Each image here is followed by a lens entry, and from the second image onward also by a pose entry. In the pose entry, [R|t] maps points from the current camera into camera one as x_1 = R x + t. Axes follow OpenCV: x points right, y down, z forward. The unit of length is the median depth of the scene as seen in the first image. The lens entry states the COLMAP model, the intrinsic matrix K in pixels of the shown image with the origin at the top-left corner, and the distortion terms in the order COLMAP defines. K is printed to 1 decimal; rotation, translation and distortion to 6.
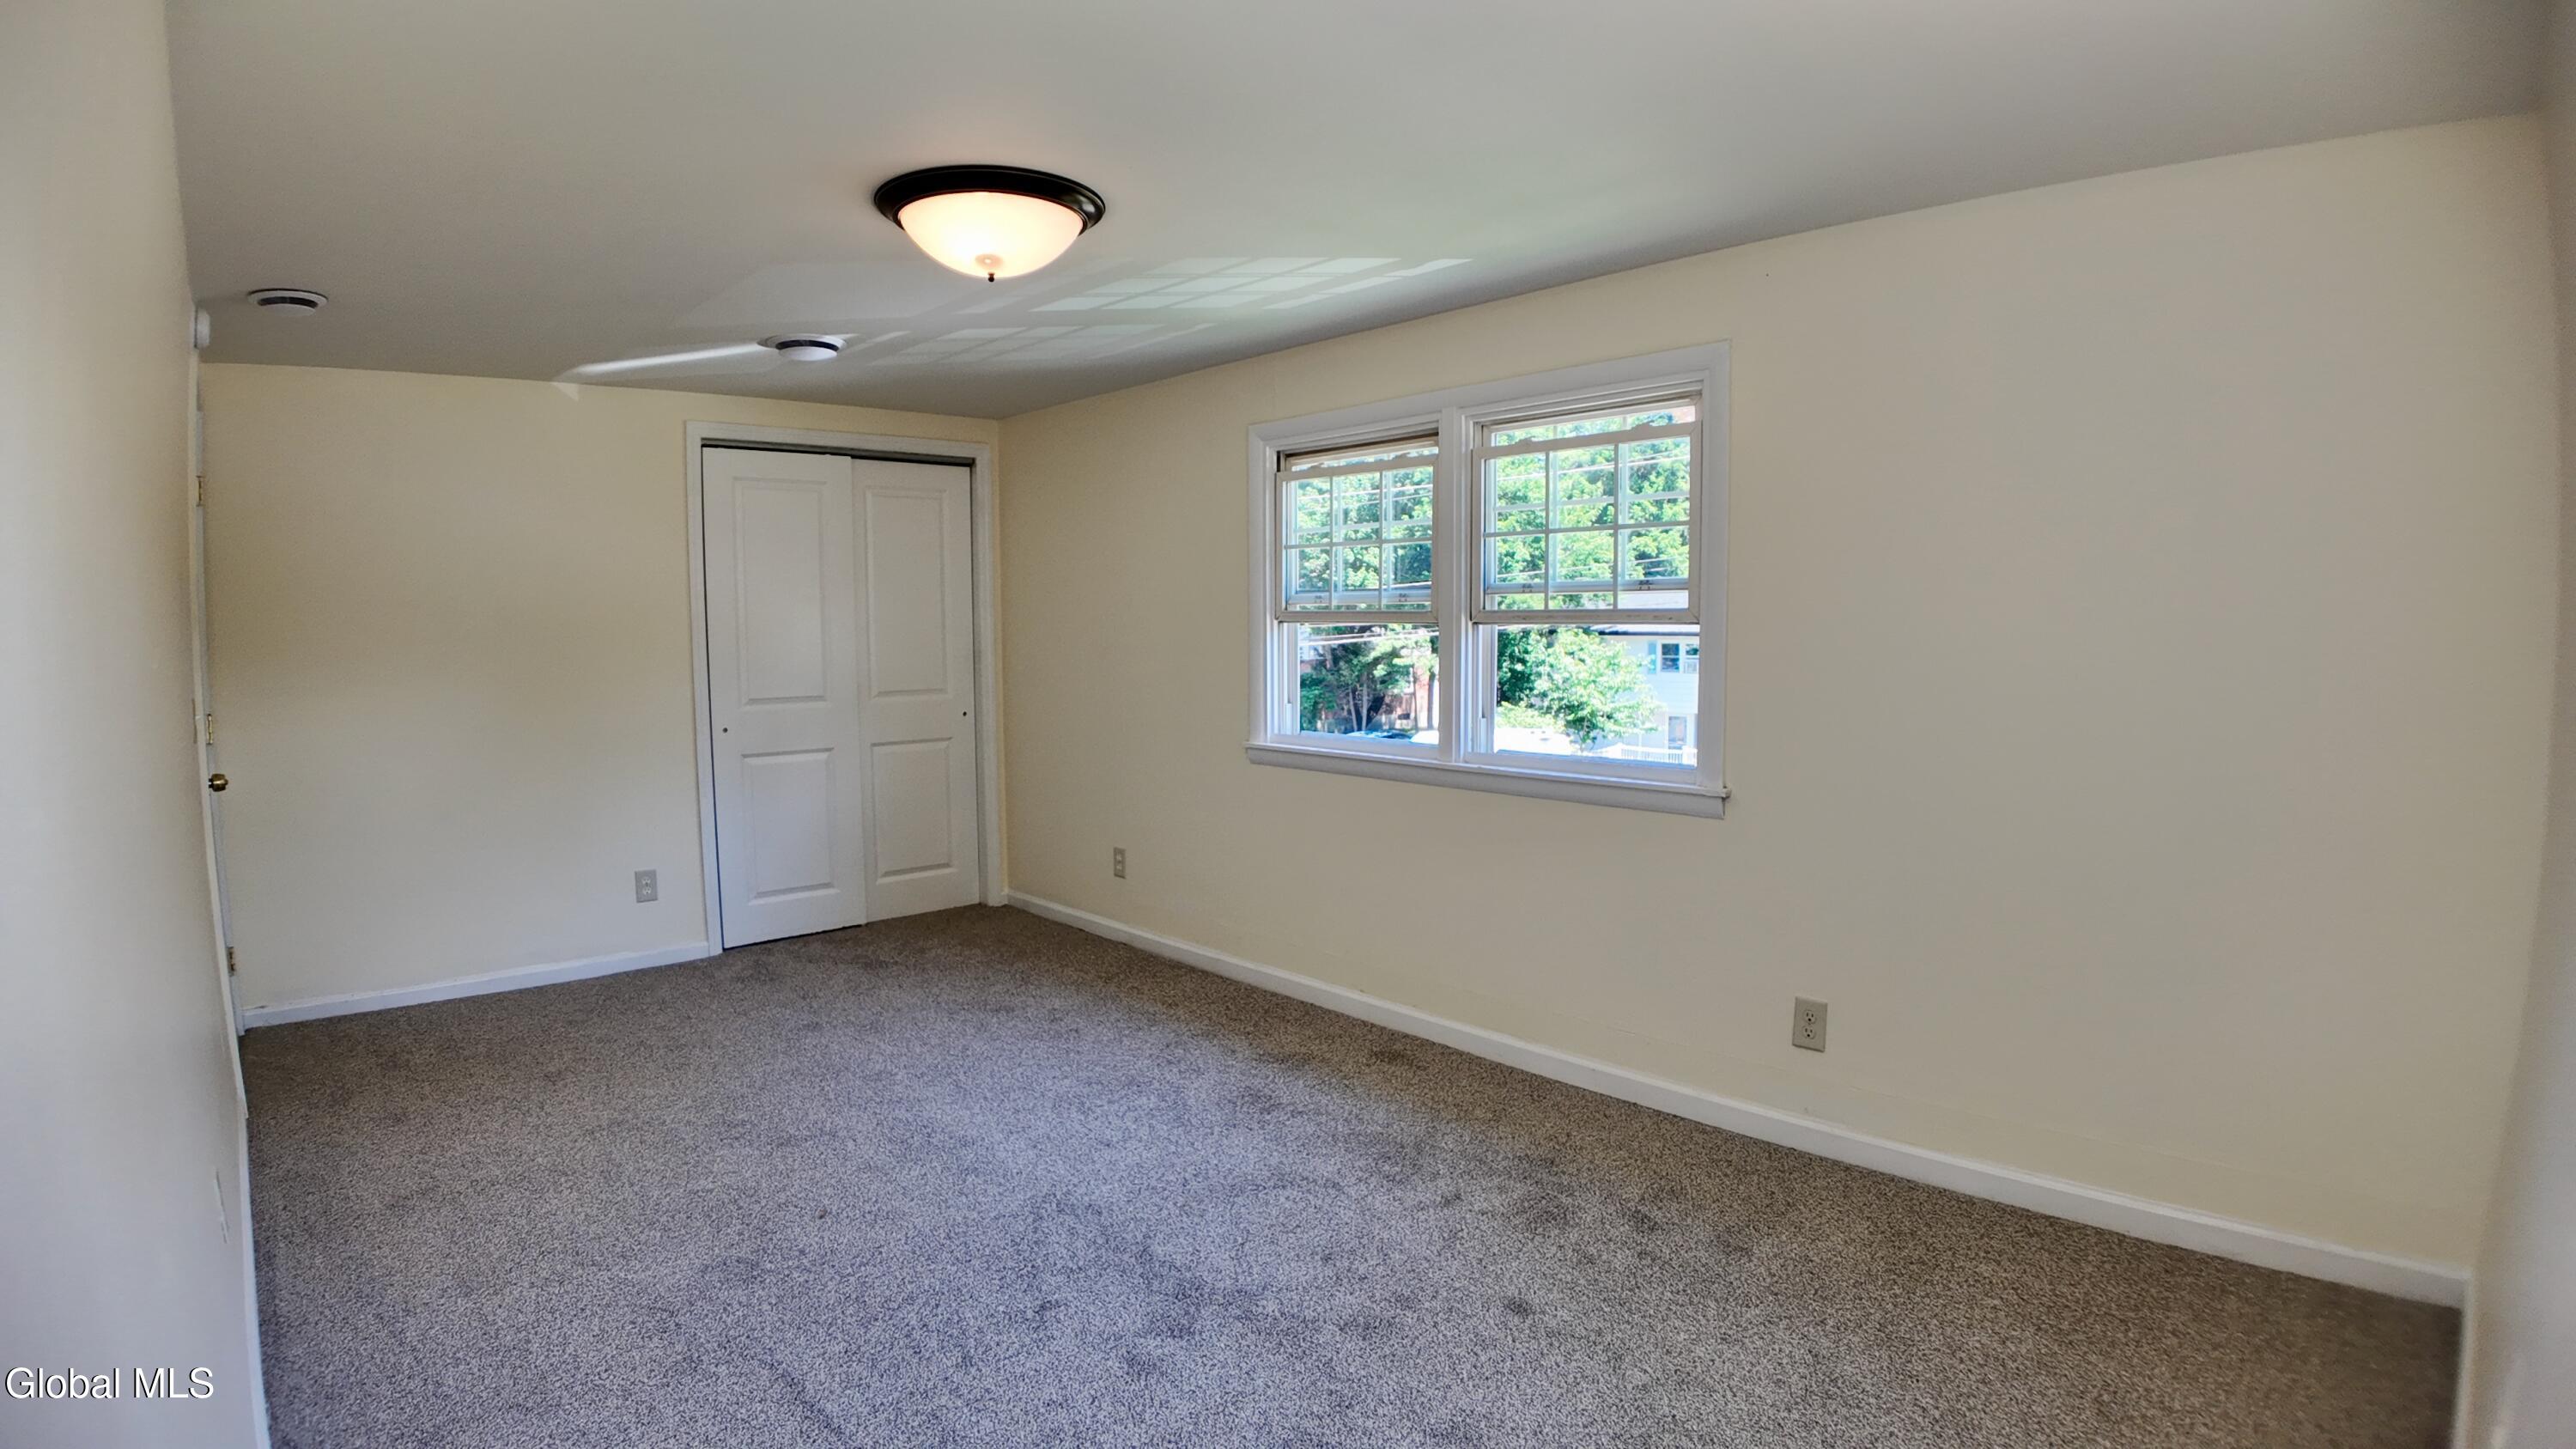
lens RADIAL K [[1251.0, 0, 1288.0], [0, 1251.0, 724.5], [0, 0, 1]] dist [-0.120863, -0.000355]
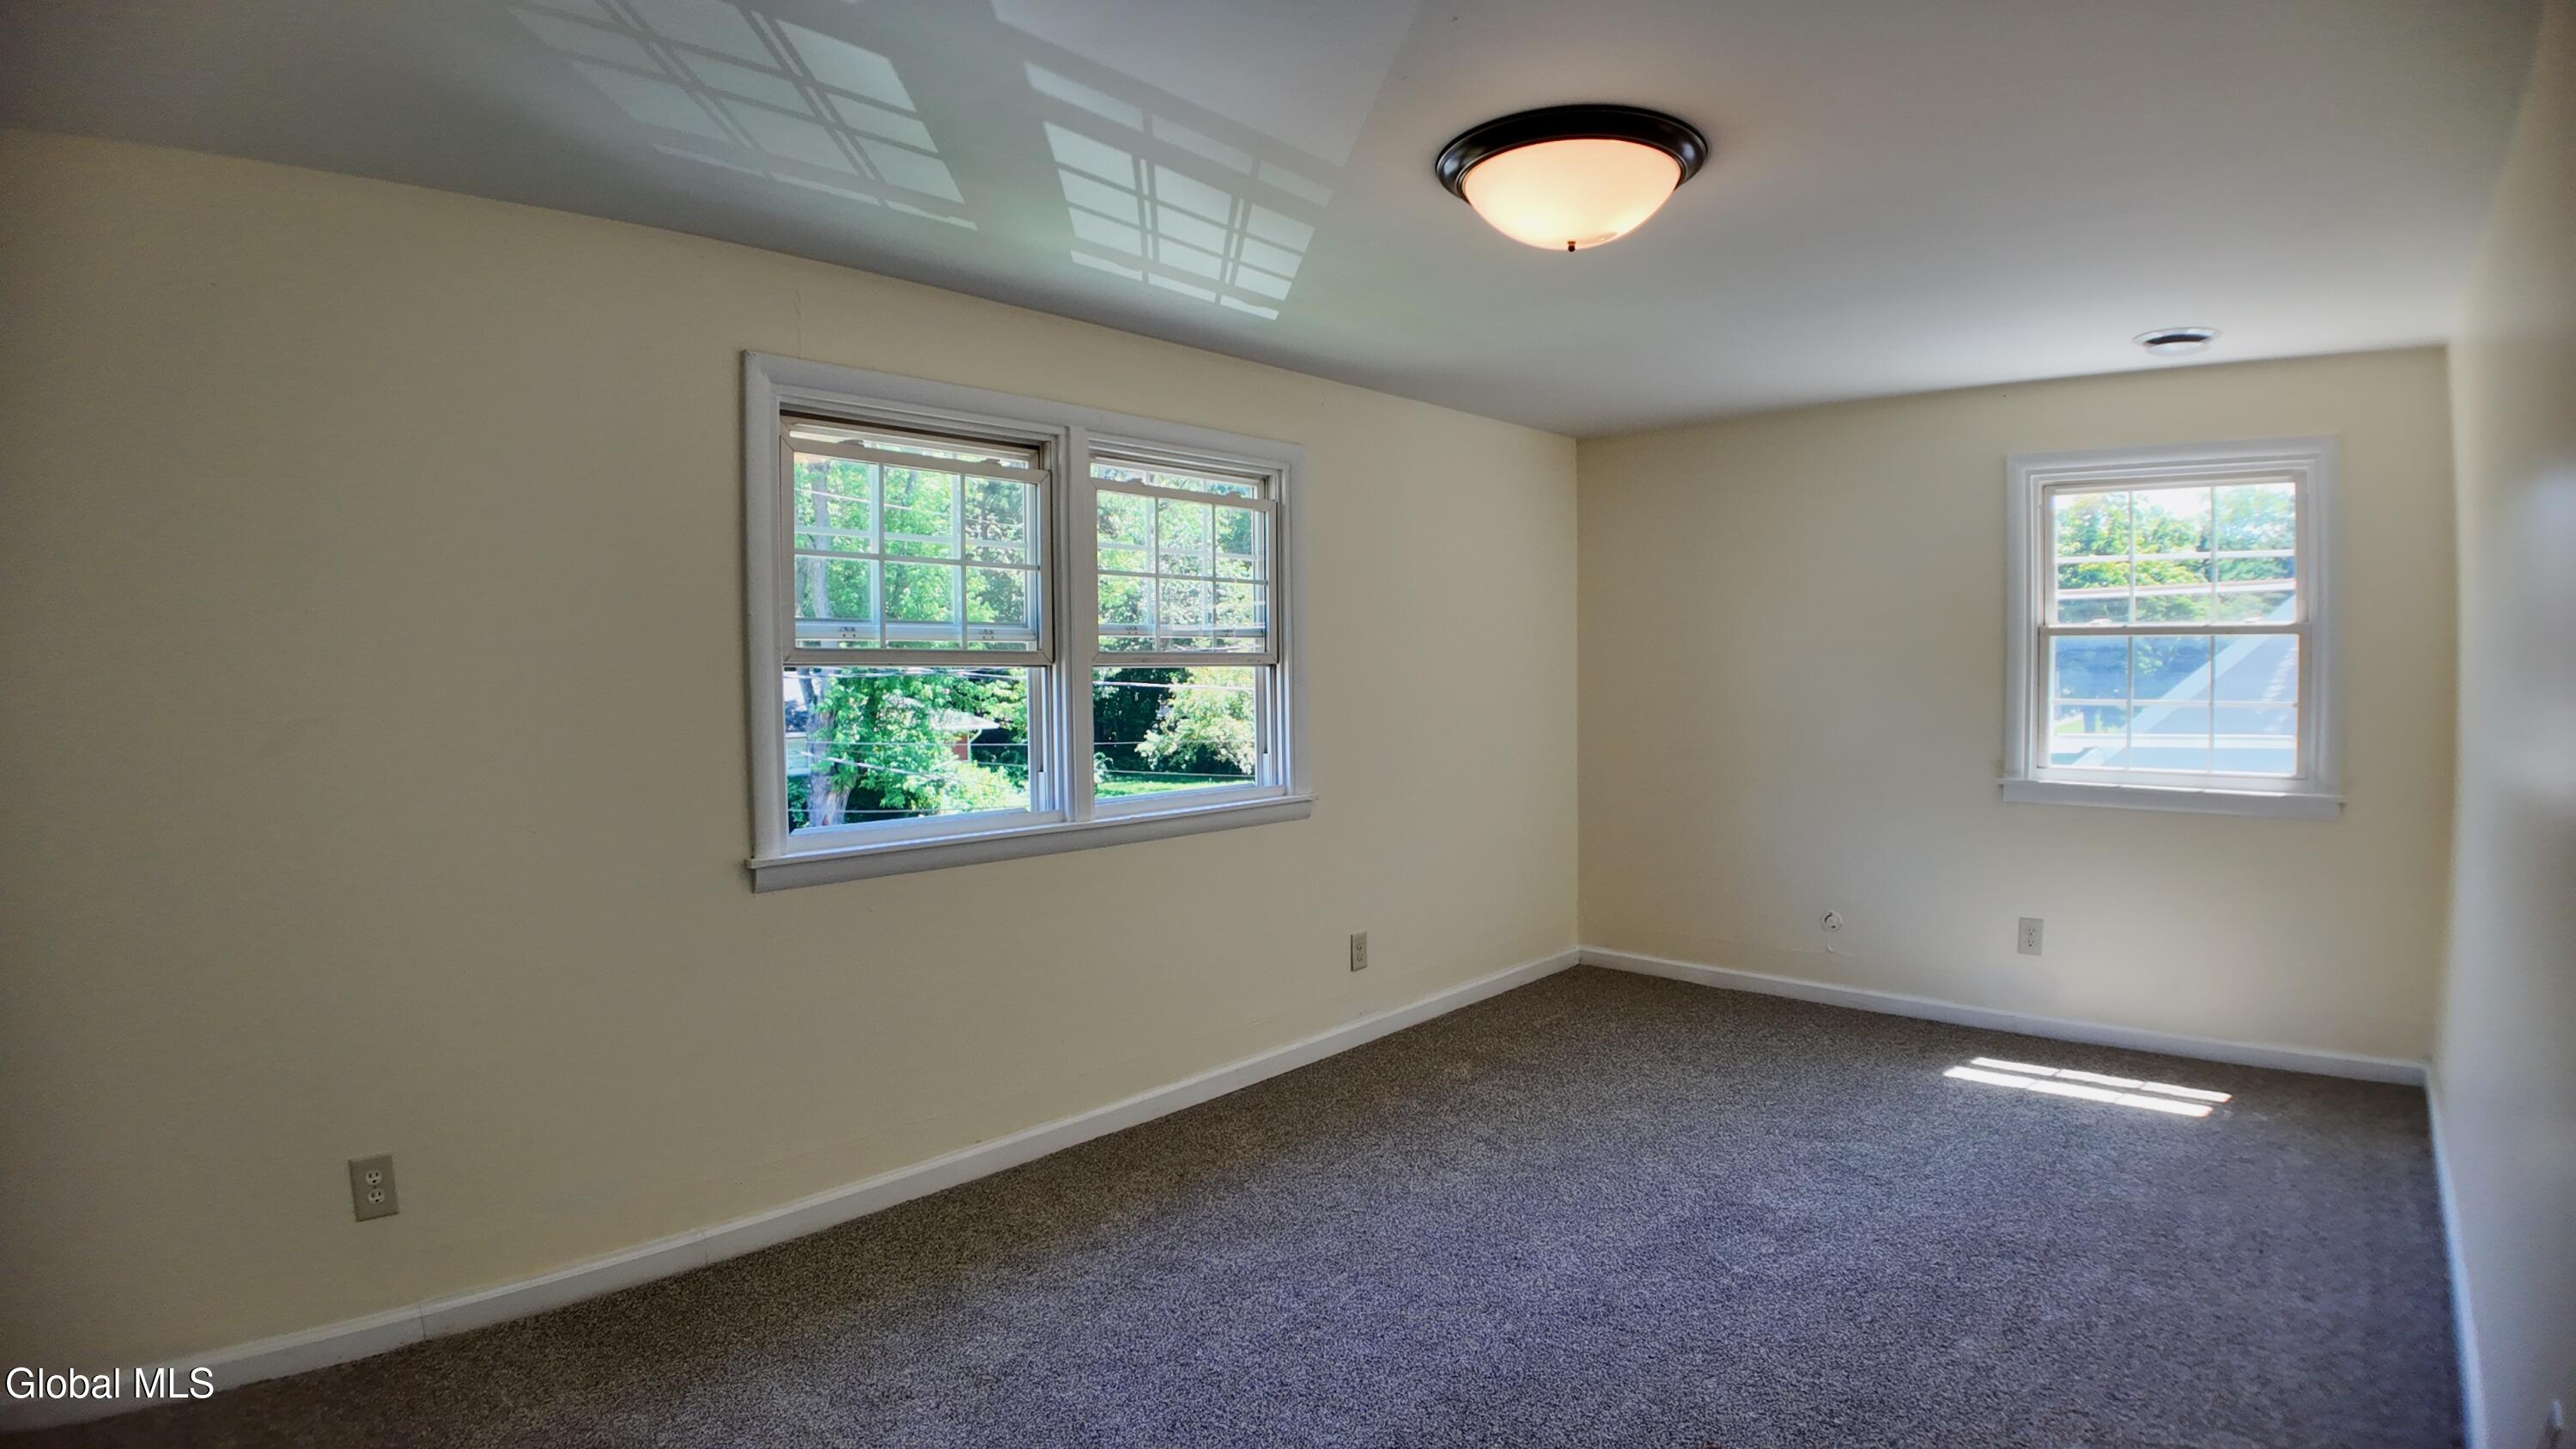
lens RADIAL K [[1251.0, 0, 1288.0], [0, 1251.0, 724.5], [0, 0, 1]] dist [-0.120863, -0.000355]
pose [[-0.082547, -0.038538, 0.995842, -0.765726], [0.086503, 0.995204, 0.045684, -0.066833], [-0.992826, 0.089914, -0.078817, 0.918029]]
